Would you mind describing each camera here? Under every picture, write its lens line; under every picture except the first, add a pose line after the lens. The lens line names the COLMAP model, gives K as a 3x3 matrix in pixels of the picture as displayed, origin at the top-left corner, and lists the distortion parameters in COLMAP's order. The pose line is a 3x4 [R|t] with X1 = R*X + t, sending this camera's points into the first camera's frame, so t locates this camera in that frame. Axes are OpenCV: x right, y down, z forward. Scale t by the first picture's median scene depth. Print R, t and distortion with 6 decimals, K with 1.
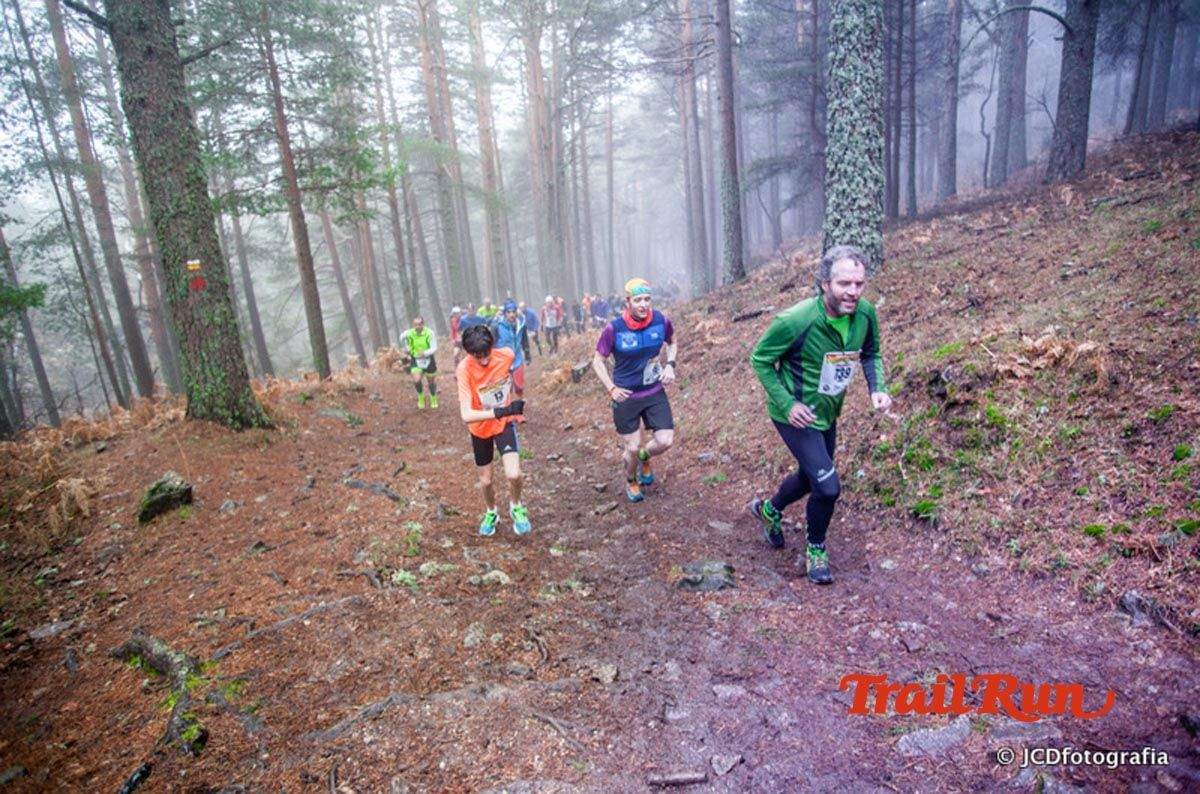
lens RADIAL K [[731.8, 0, 606.6], [0, 731.8, 402.2], [0, 0, 1]] dist [-0.092303, 0.049586]
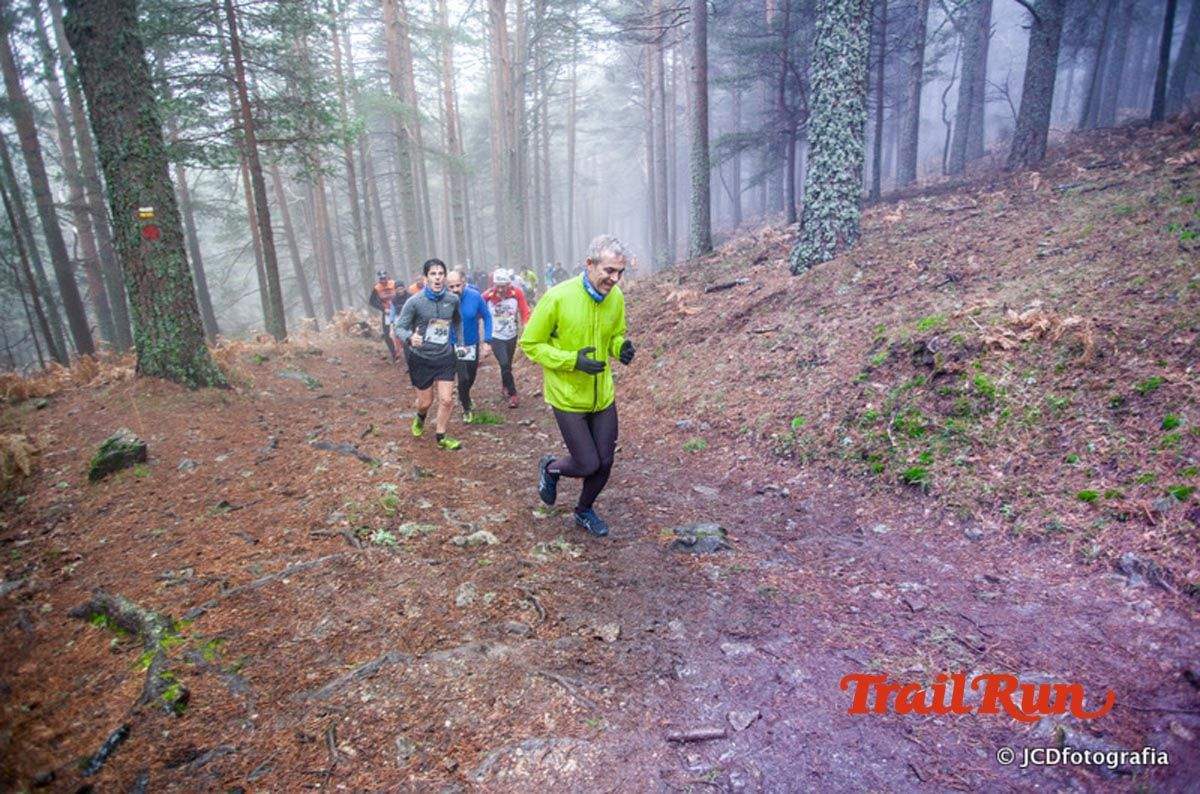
lens RADIAL K [[732.5, 0, 608.1], [0, 732.5, 404.4], [0, 0, 1]] dist [-0.094581, 0.054263]
pose [[0.997319, 0.024548, 0.068930, -0.044696], [-0.027026, 0.999013, 0.035256, 0.019449], [-0.067997, -0.037024, 0.996998, 0.019894]]
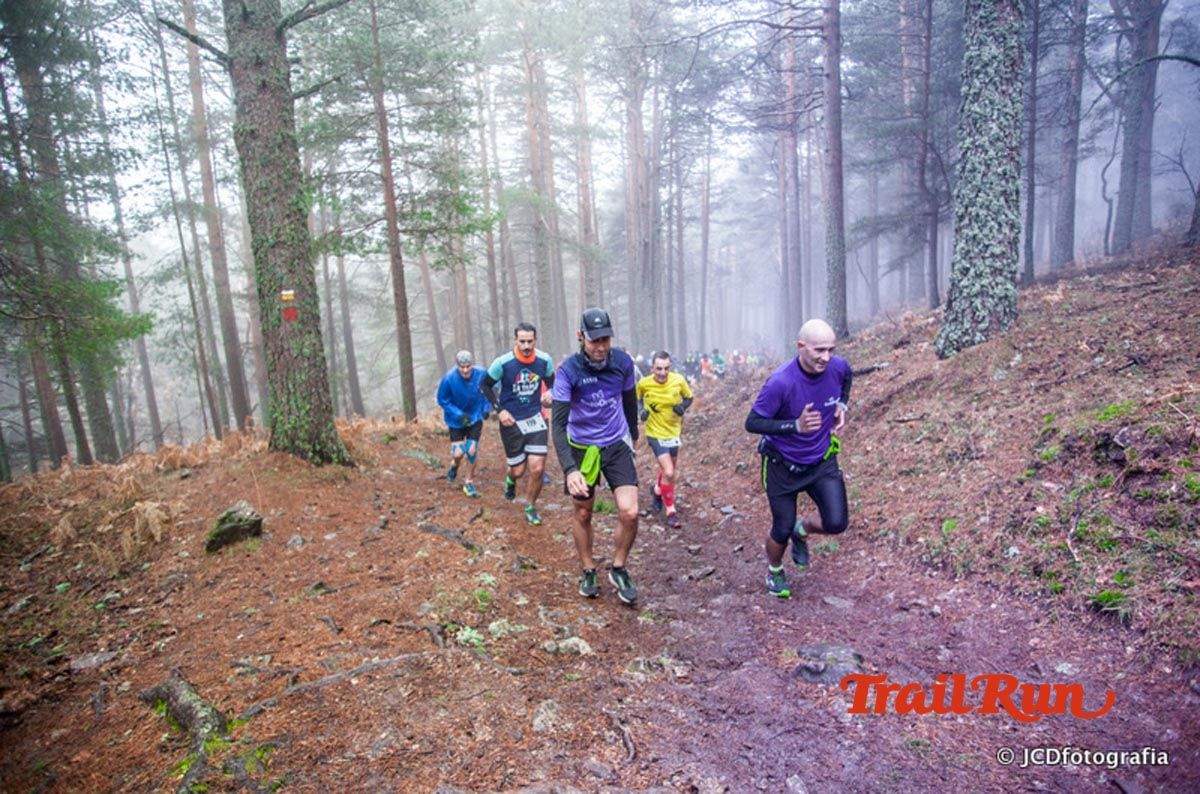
lens RADIAL K [[731.7, 0, 607.4], [0, 731.7, 405.8], [0, 0, 1]] dist [-0.093505, 0.051718]
pose [[0.992240, 0.047410, -0.114944, -0.023496], [-0.056248, 0.995604, -0.074898, 0.017732], [0.110888, 0.080782, 0.990544, 0.110143]]
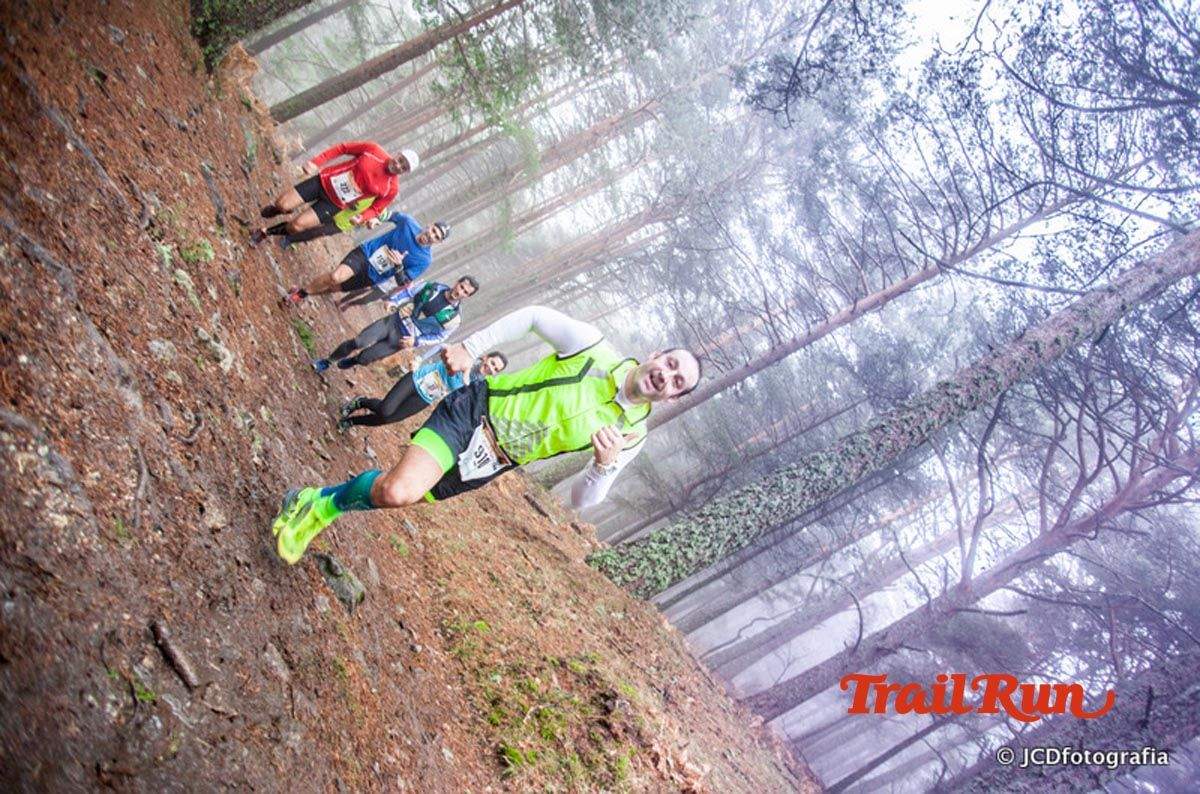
lens RADIAL K [[732.8, 0, 606.2], [0, 732.8, 402.5], [0, 0, 1]] dist [-0.092434, 0.053067]
pose [[0.385929, 0.914940, 0.118085, -0.023960], [-0.853886, 0.402725, -0.329682, 0.126275], [-0.349195, 0.026403, 0.936678, 0.069280]]
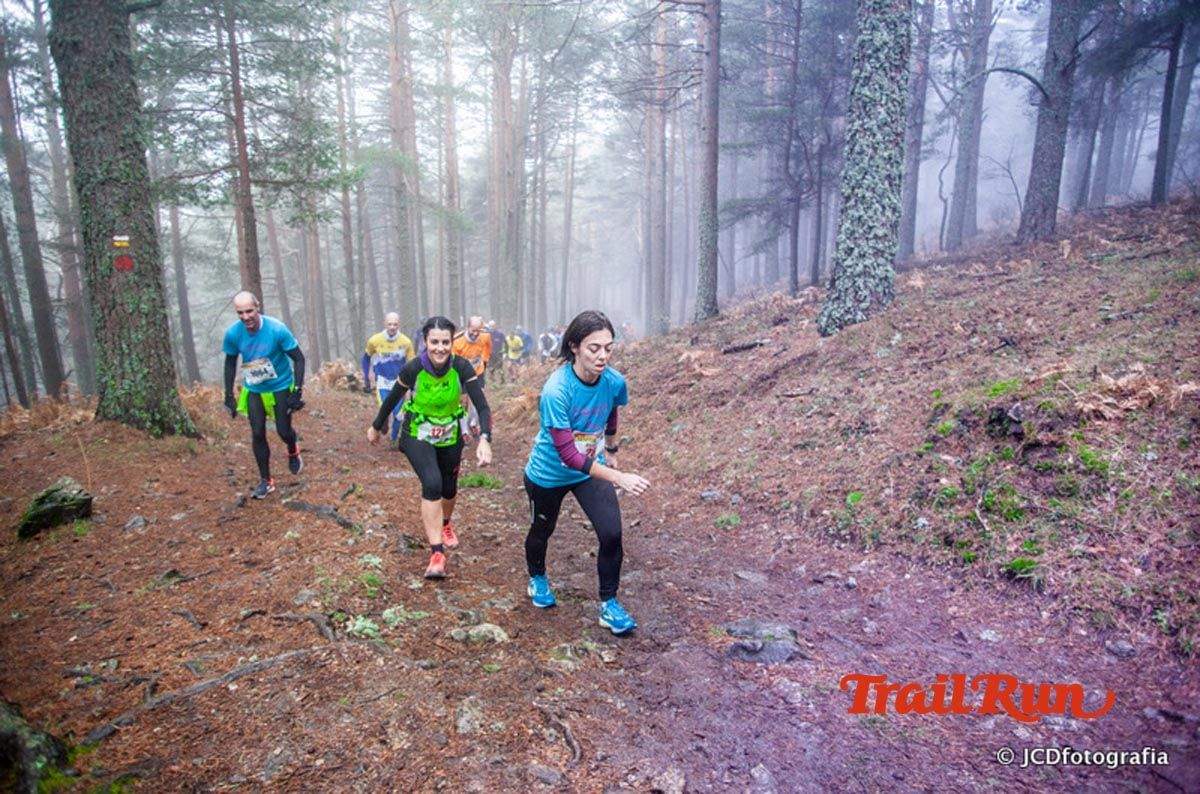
lens RADIAL K [[731.7, 0, 607.4], [0, 731.7, 405.8], [0, 0, 1]] dist [-0.093505, 0.051718]
pose [[0.994274, 0.064608, 0.085117, -0.085405], [-0.060141, 0.996726, -0.054047, 0.027415], [-0.088330, 0.048618, 0.994904, 0.167774]]
